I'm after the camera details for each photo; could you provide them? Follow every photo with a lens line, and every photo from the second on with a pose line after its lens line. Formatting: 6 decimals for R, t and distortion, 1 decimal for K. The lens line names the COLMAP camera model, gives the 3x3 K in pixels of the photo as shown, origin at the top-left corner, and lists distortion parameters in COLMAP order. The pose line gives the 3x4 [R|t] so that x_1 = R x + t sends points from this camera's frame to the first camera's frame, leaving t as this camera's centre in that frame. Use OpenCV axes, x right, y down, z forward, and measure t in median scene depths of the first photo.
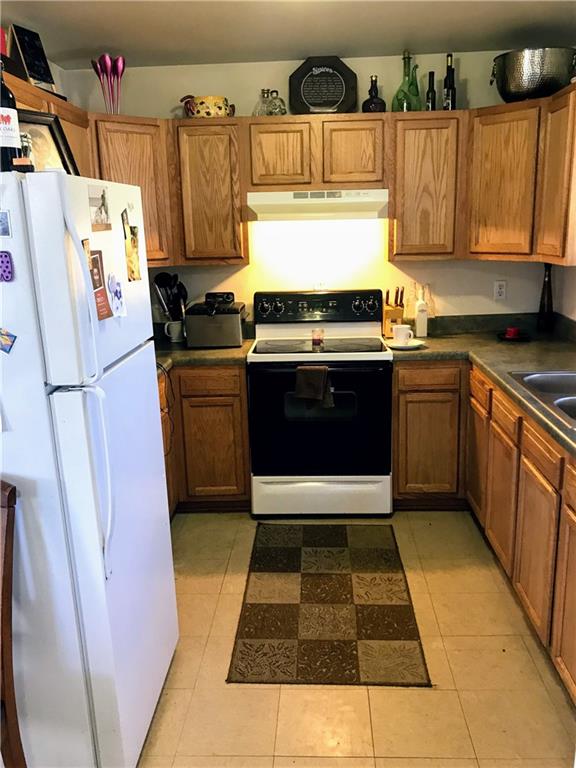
lens RADIAL K [[662.4, 0, 268.1], [0, 662.4, 386.2], [0, 0, 1]] dist [0.030643, -0.045569]
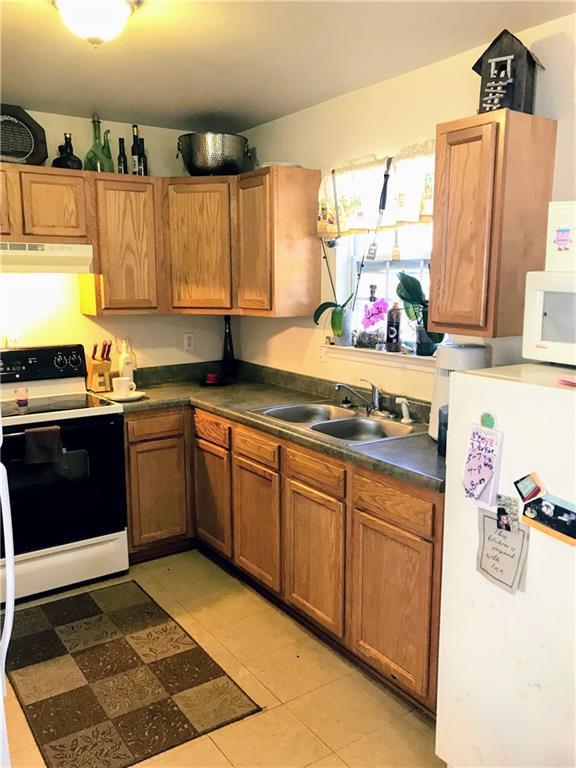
lens RADIAL K [[662.4, 0, 268.1], [0, 662.4, 386.2], [0, 0, 1]] dist [0.030643, -0.045569]
pose [[0.797034, -0.072729, 0.599539, -0.229426], [0.126535, 0.990799, -0.048025, -0.002727], [-0.590529, 0.114140, 0.798904, 0.064005]]
